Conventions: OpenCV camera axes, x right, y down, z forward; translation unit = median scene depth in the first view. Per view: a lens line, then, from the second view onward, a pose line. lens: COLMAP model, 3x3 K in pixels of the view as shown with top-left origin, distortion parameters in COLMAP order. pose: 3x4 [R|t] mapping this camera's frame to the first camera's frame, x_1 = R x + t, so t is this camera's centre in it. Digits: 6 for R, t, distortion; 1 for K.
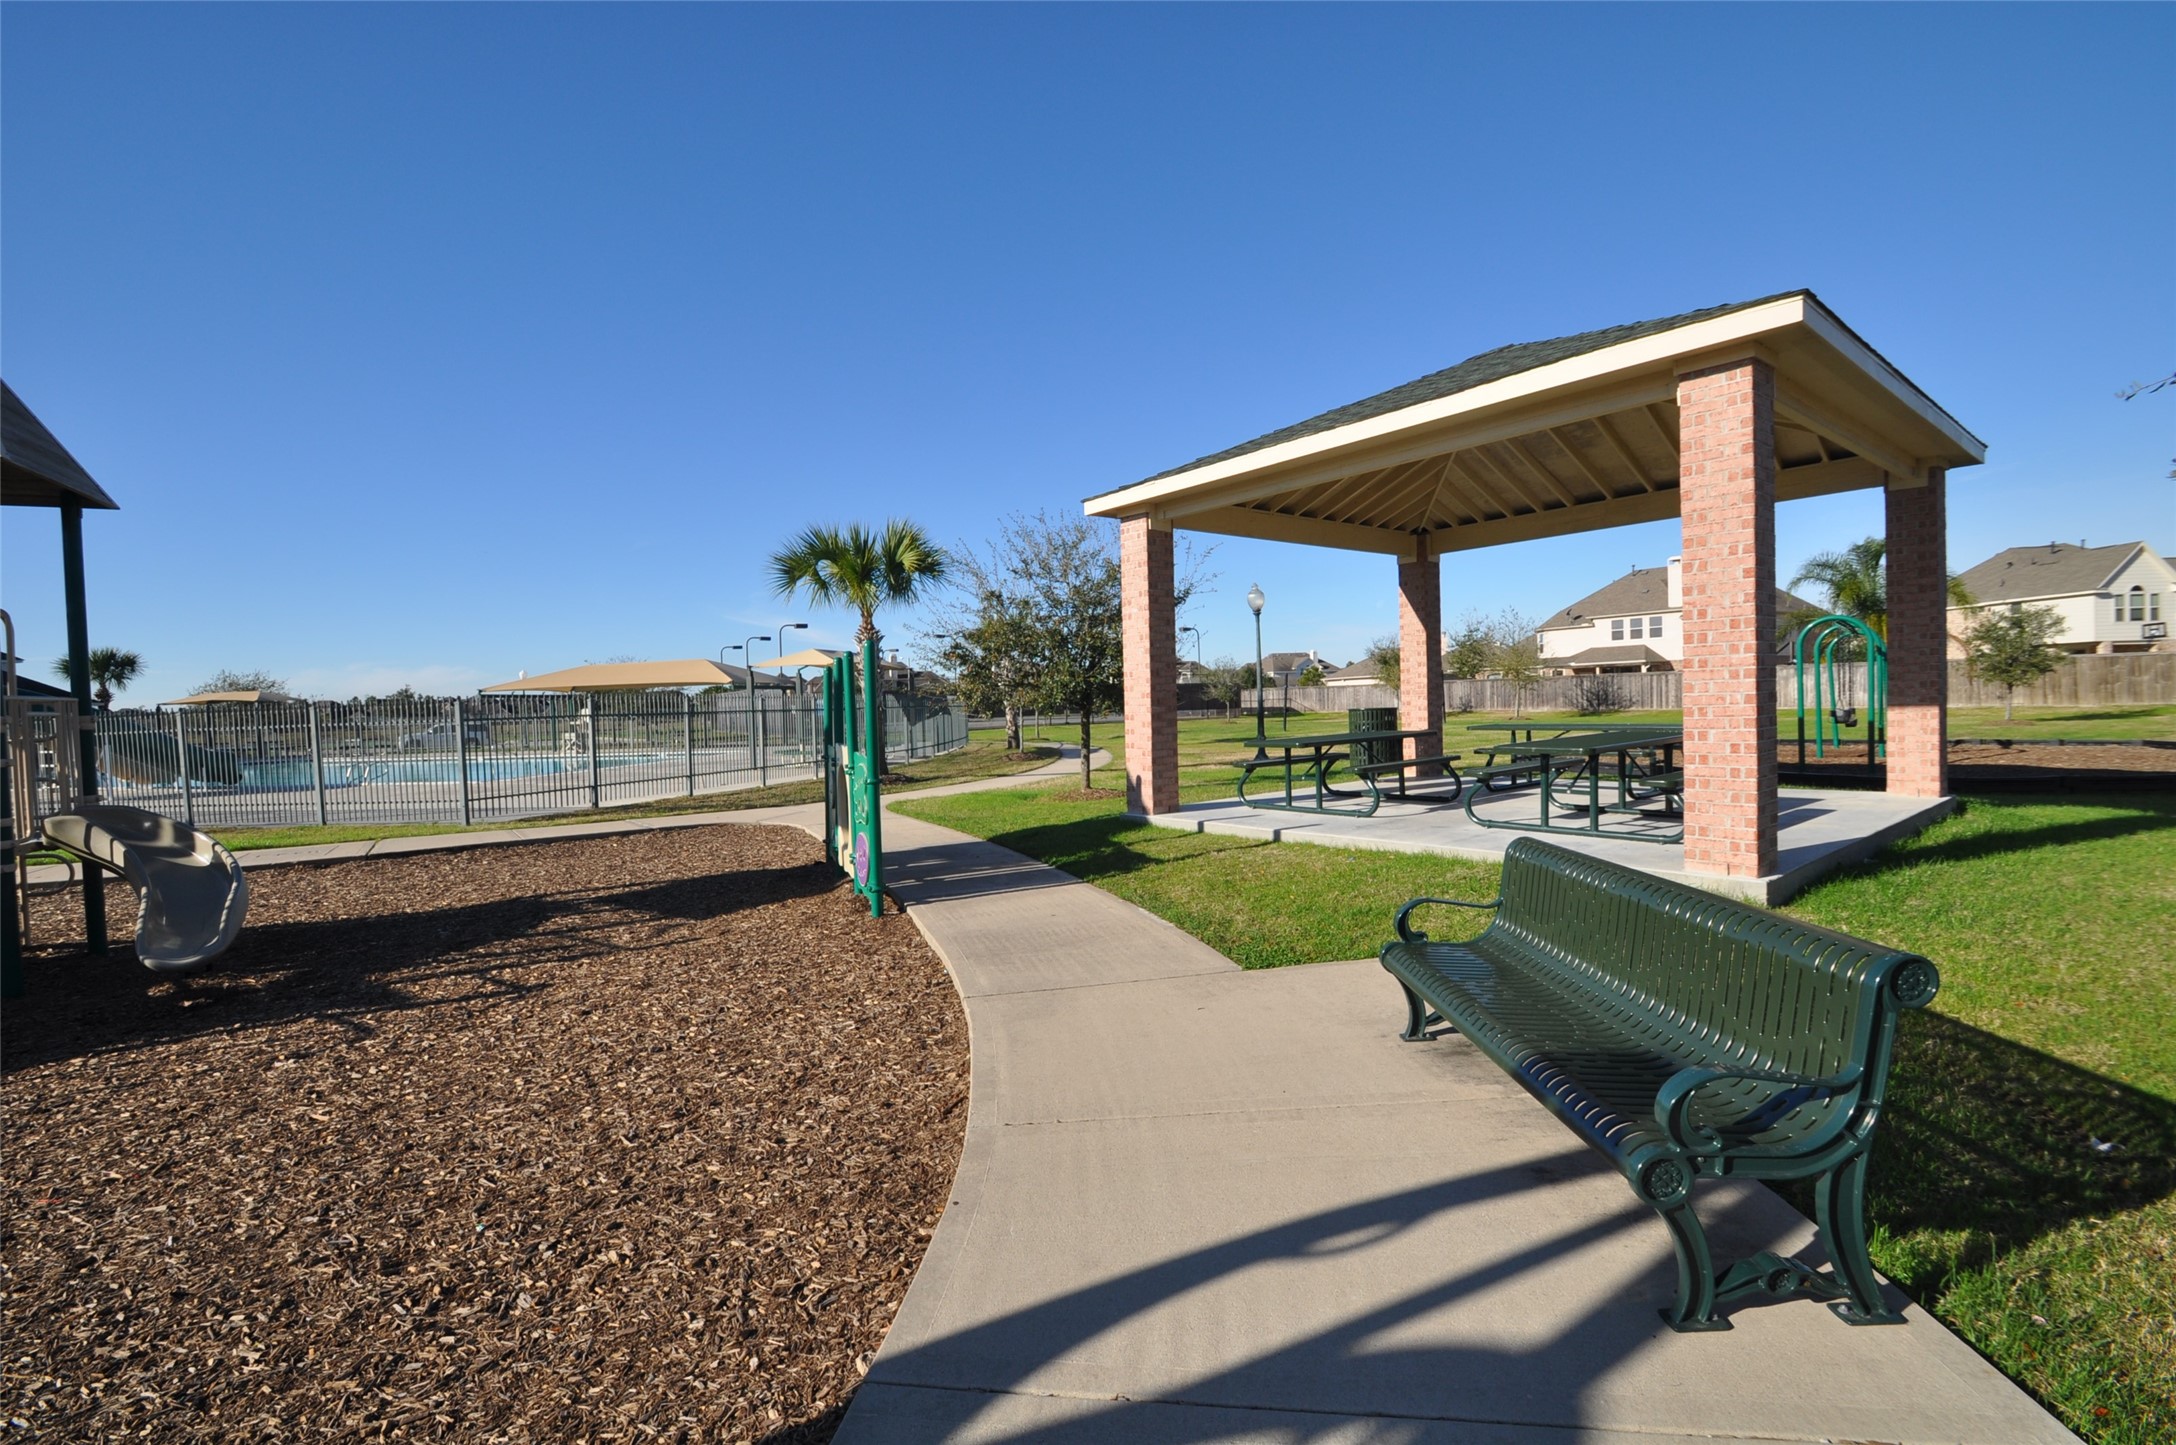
lens RADIAL K [[942.5, 0, 1053.8], [0, 942.5, 725.2], [0, 0, 1]] dist [-0.010879, -0.000447]
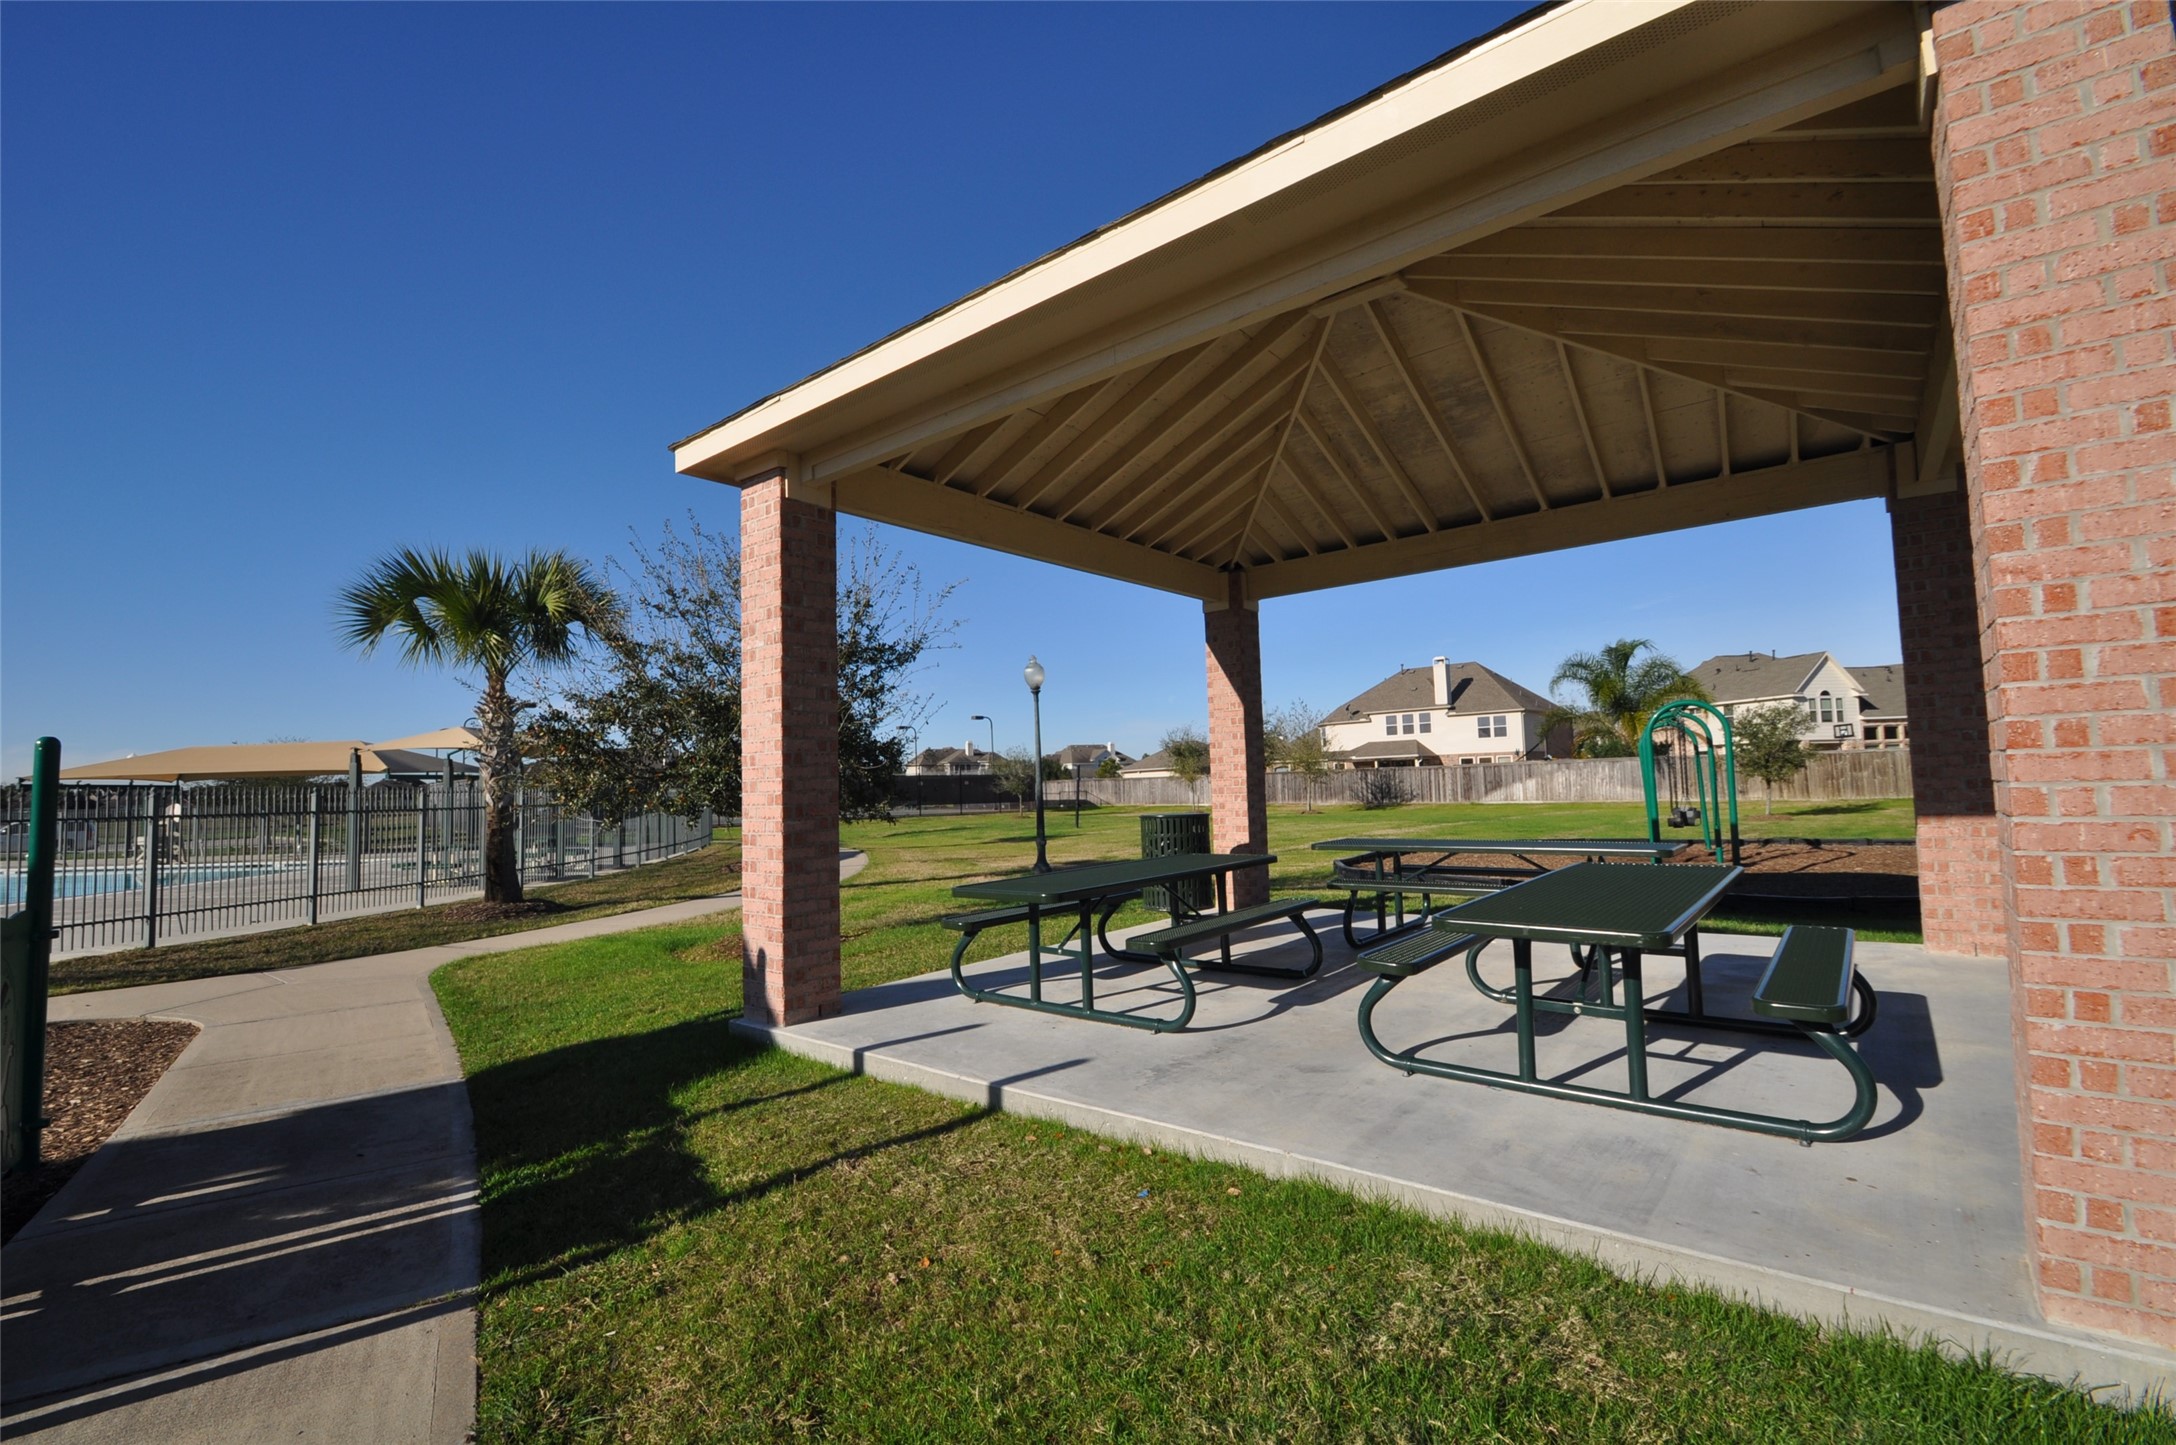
lens RADIAL K [[942.5, 0, 1053.8], [0, 942.5, 725.2], [0, 0, 1]] dist [-0.010879, -0.000447]
pose [[0.978655, 0.016293, 0.204866, 0.099970], [0.003467, 0.995402, -0.095727, -0.015312], [-0.205483, 0.094394, 0.974098, 0.306850]]
